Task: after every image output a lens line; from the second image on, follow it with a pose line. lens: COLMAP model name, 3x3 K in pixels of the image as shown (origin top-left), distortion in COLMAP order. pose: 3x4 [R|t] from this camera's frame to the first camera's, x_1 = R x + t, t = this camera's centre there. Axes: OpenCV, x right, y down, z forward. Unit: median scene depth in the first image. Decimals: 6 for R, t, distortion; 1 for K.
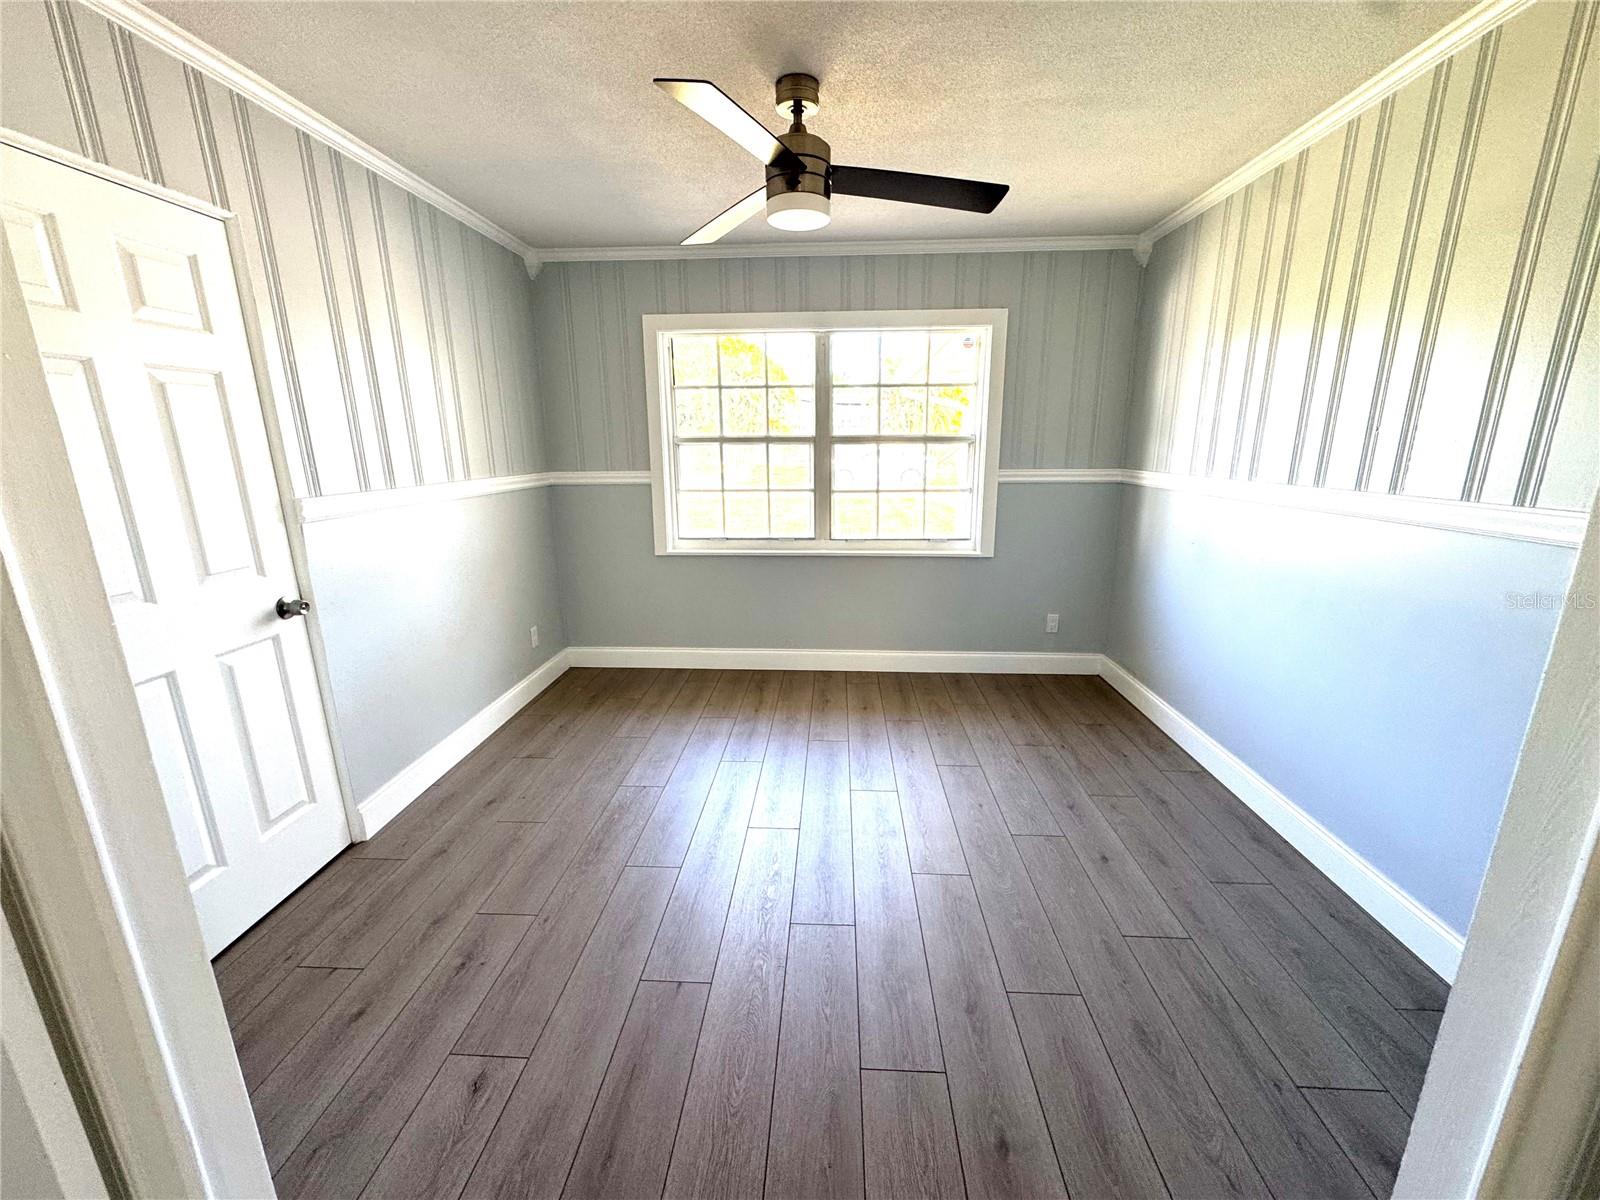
lens RADIAL K [[640.7, 0, 799.0], [0, 640.7, 595.6], [0, 0, 1]] dist [-0.003376, 0.001037]
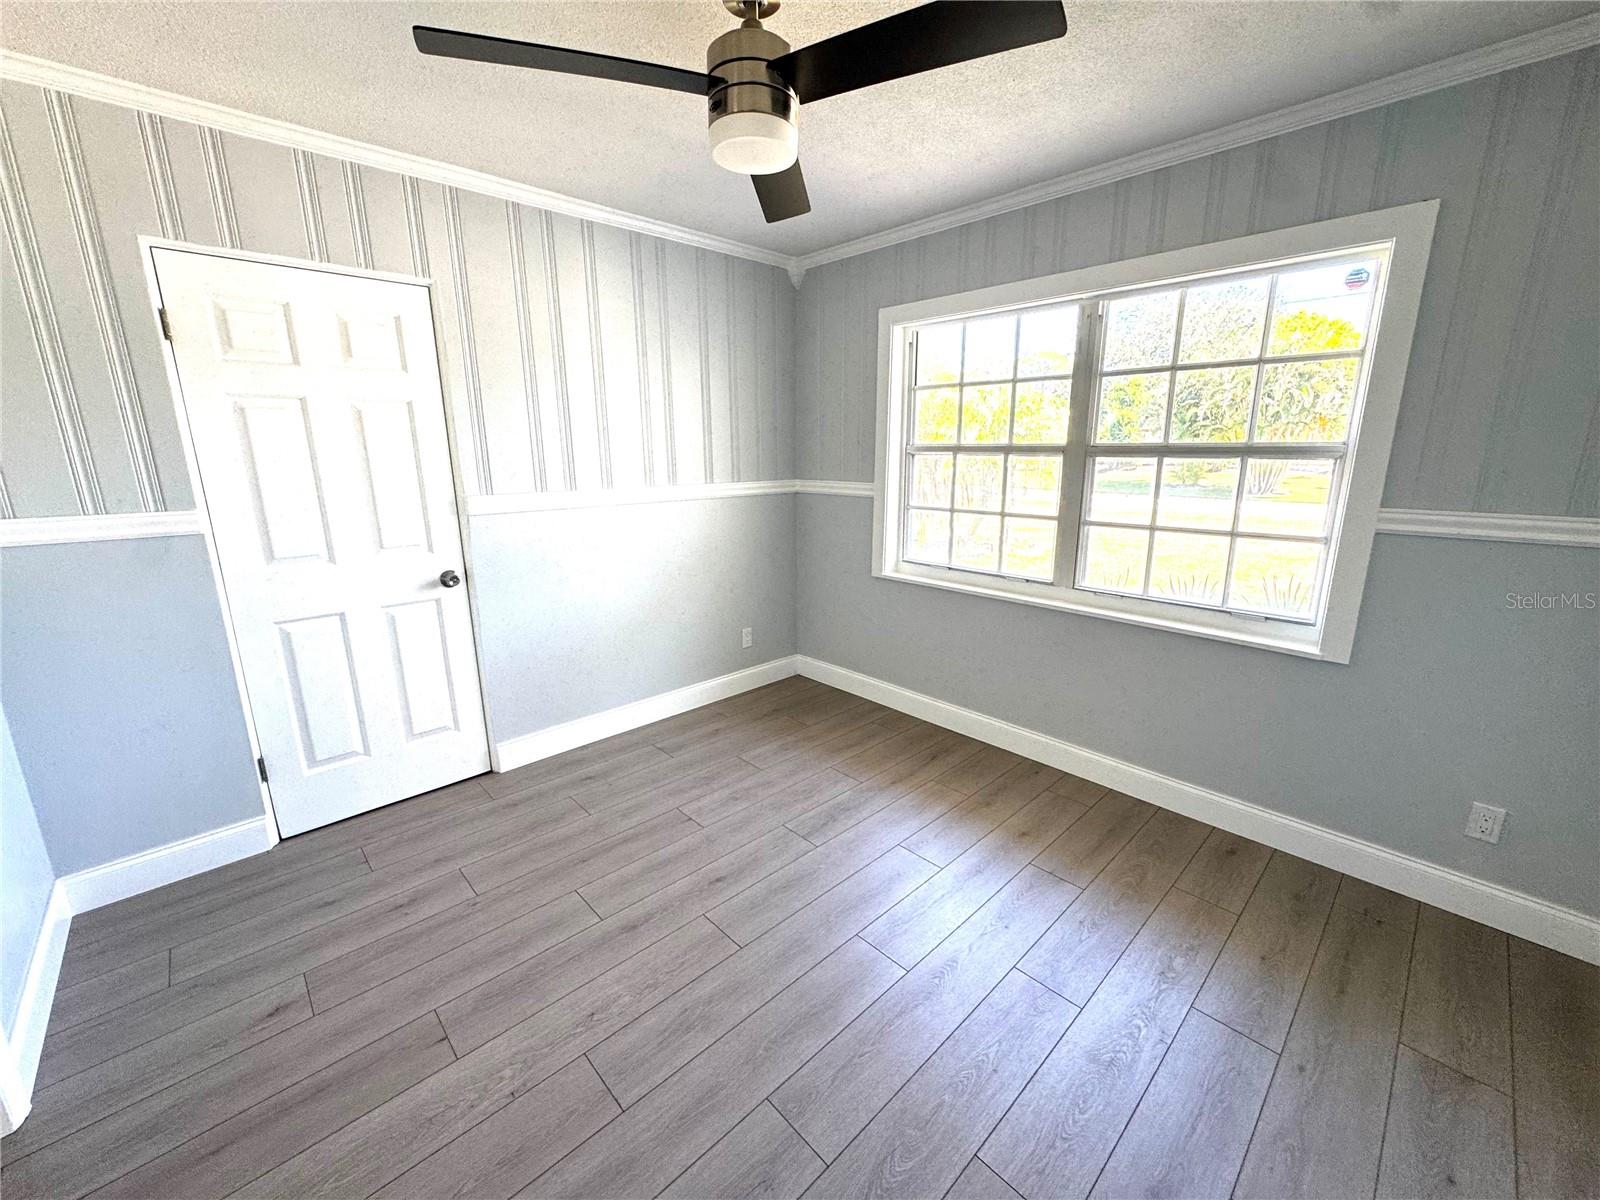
lens RADIAL K [[640.7, 0, 804.3], [0, 640.7, 596.5], [0, 0, 1]] dist [-0.003376, 0.001037]
pose [[0.728961, 0.160336, -0.665514, 0.330697], [-0.161879, 0.984985, 0.059993, -0.077890], [0.665140, 0.064000, 0.743971, 0.284168]]
